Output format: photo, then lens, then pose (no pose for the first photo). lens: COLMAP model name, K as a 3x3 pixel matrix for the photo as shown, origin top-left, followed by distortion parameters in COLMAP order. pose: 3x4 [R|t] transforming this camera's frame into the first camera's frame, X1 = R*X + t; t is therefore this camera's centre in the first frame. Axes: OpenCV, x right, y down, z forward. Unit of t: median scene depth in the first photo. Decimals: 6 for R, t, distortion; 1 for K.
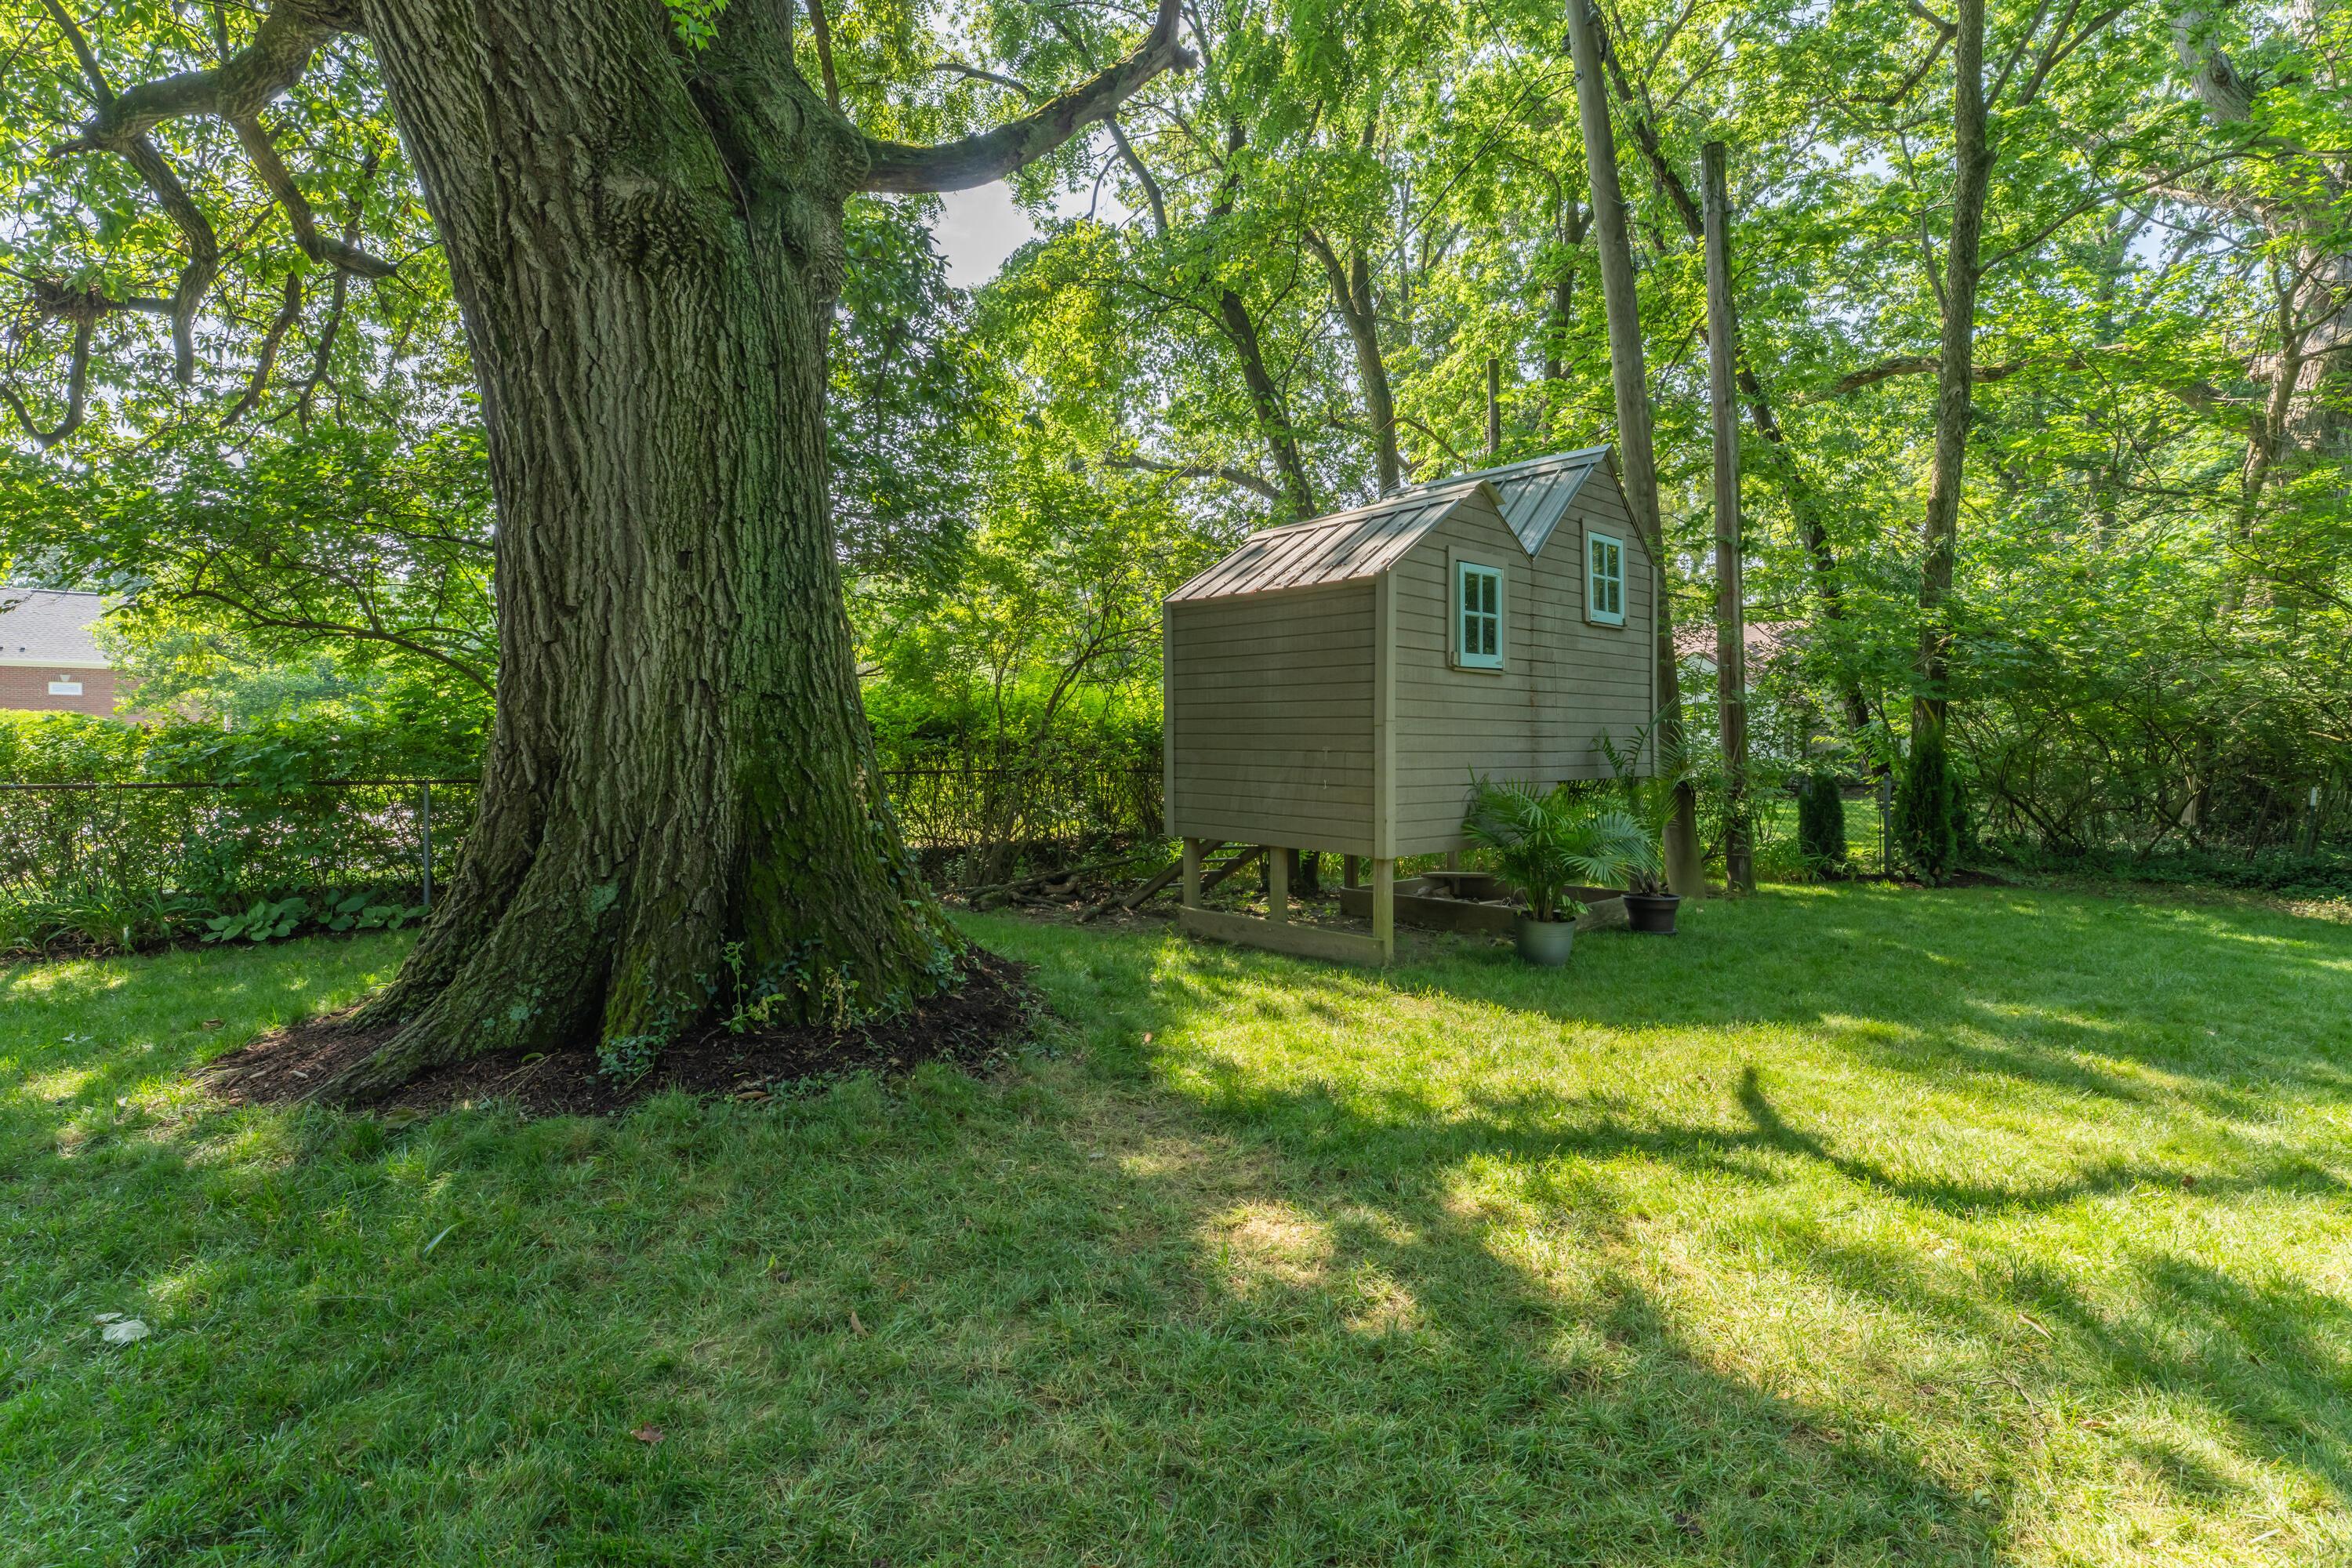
lens RADIAL K [[925.9, 0, 1068.6], [0, 925.9, 749.0], [0, 0, 1]] dist [-0.001416, -0.000441]
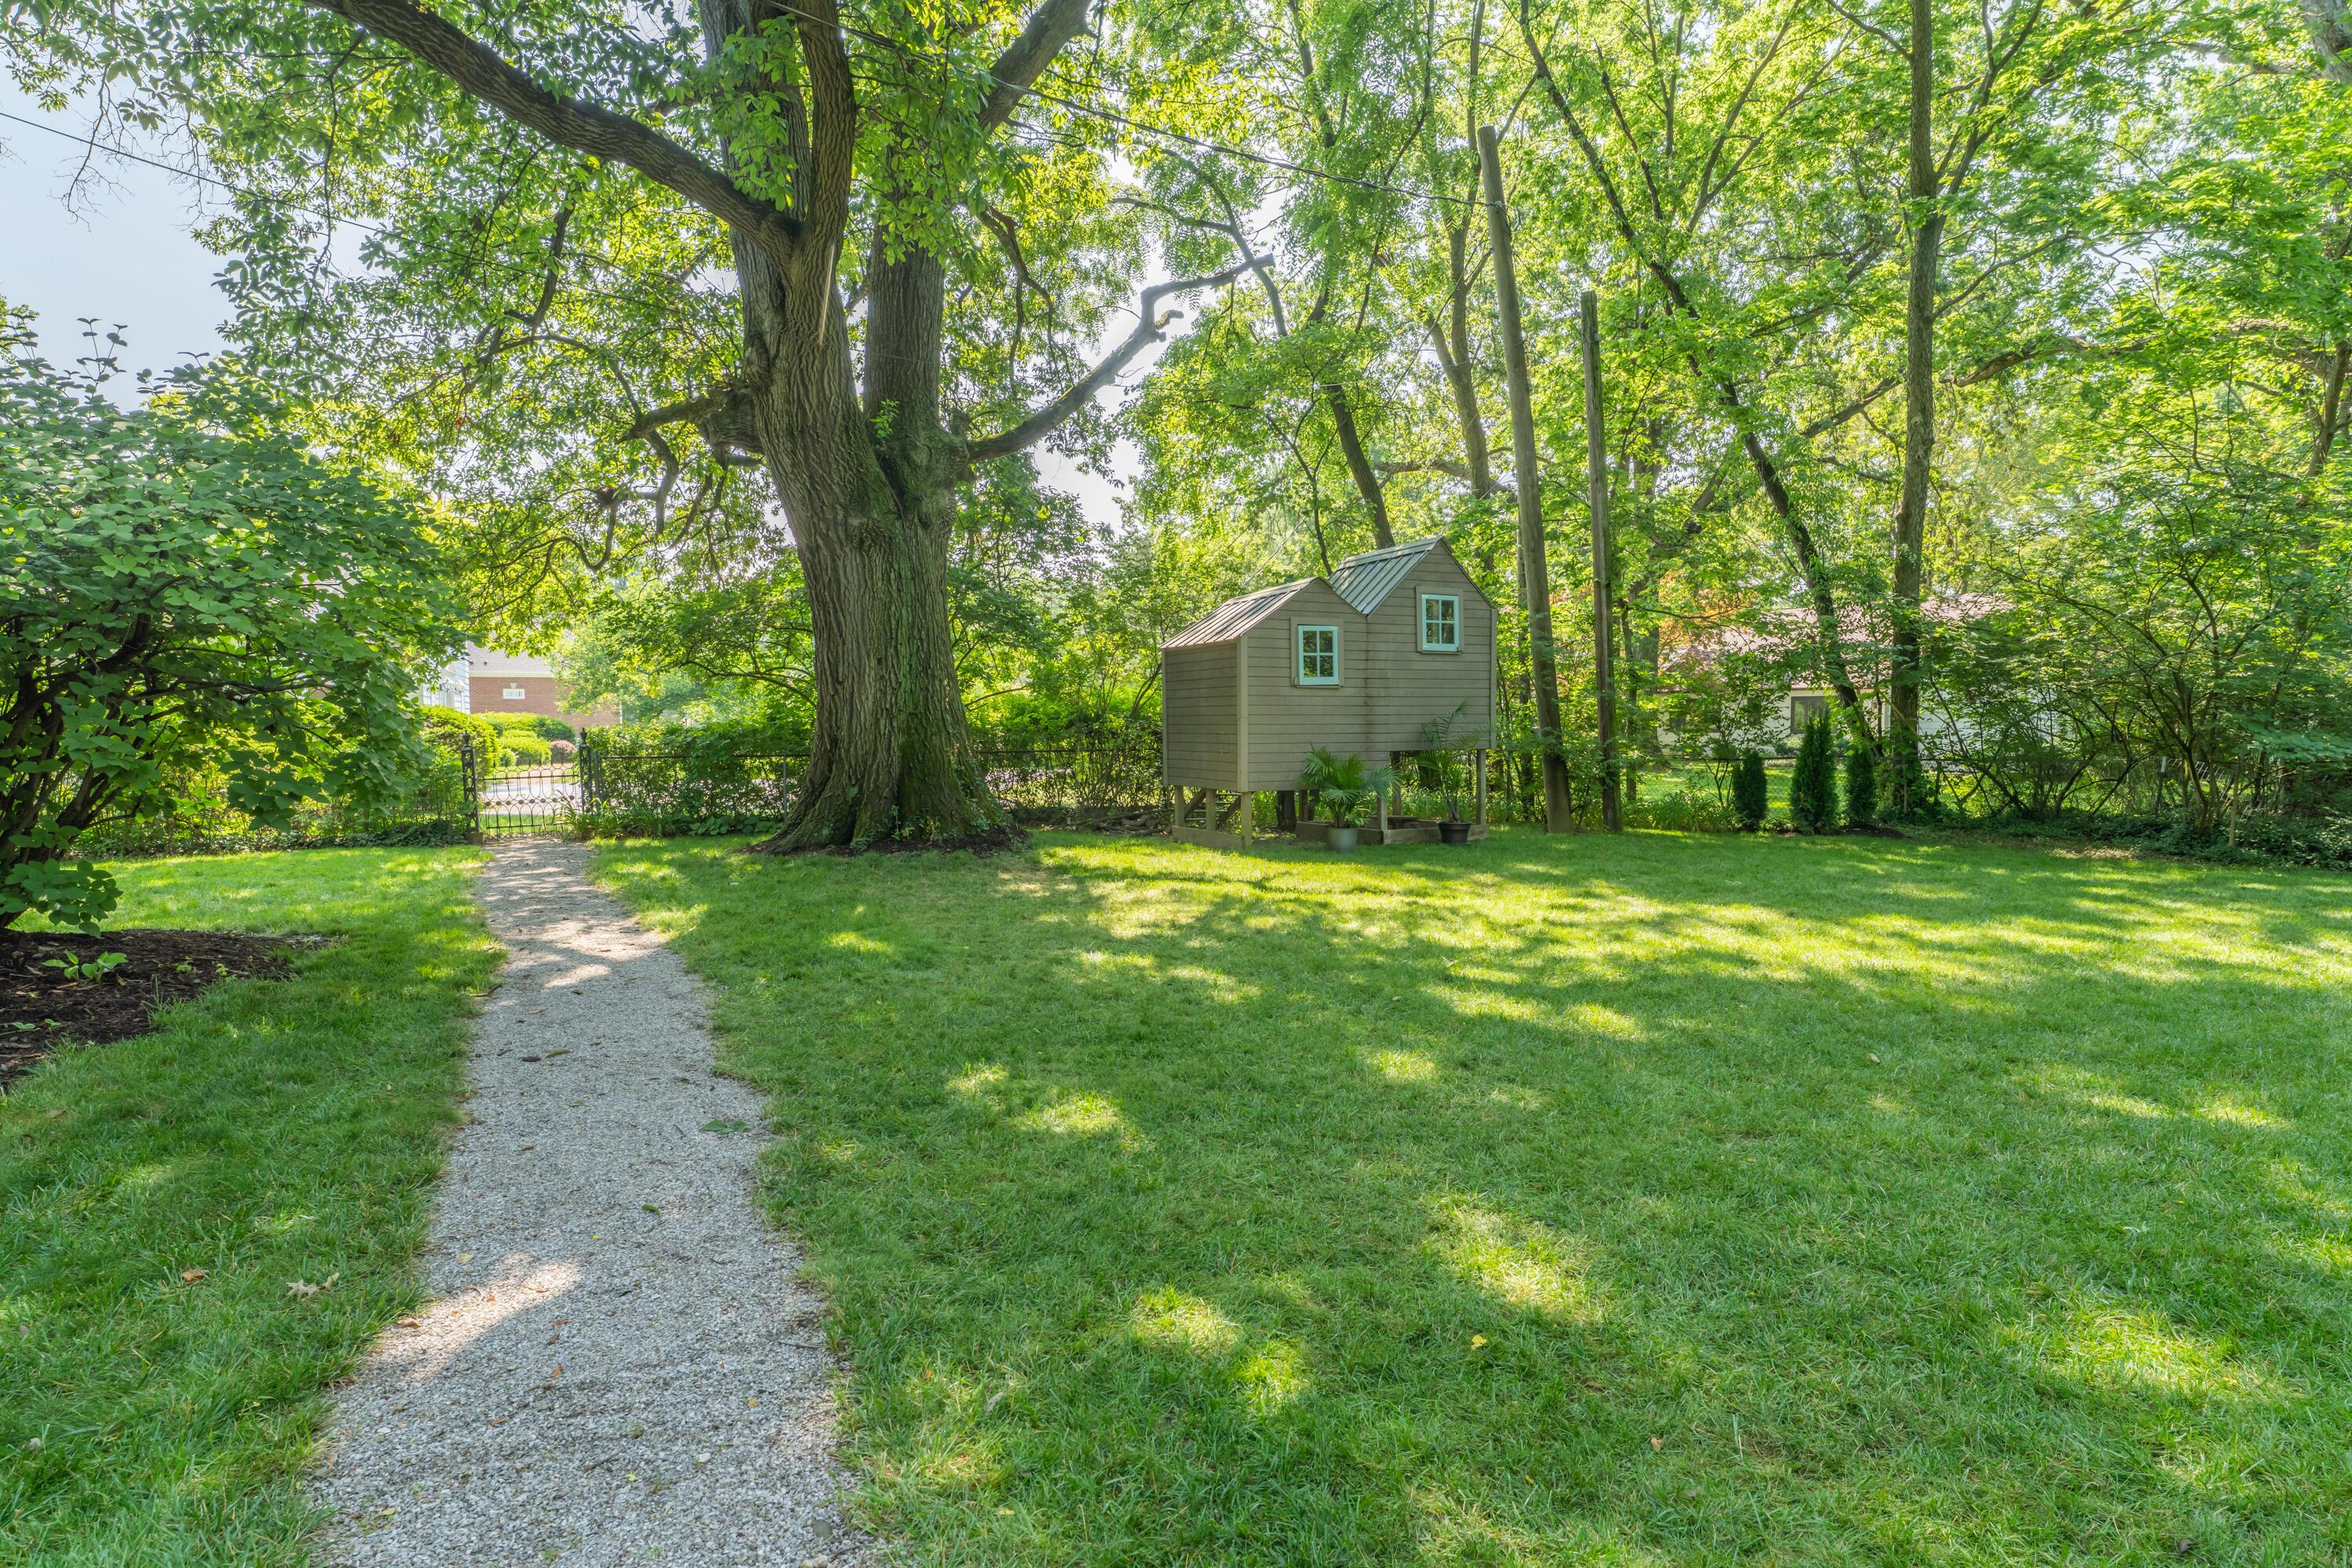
lens RADIAL K [[1202.5, 0, 1179.7], [0, 1202.5, 781.7], [0, 0, 1]] dist [-0.001298, 0.000341]
pose [[0.964467, 0.000642, -0.264202, 0.787007], [0.009116, 0.999321, 0.035707, 0.010935], [0.264046, -0.036846, 0.963806, -1.245196]]
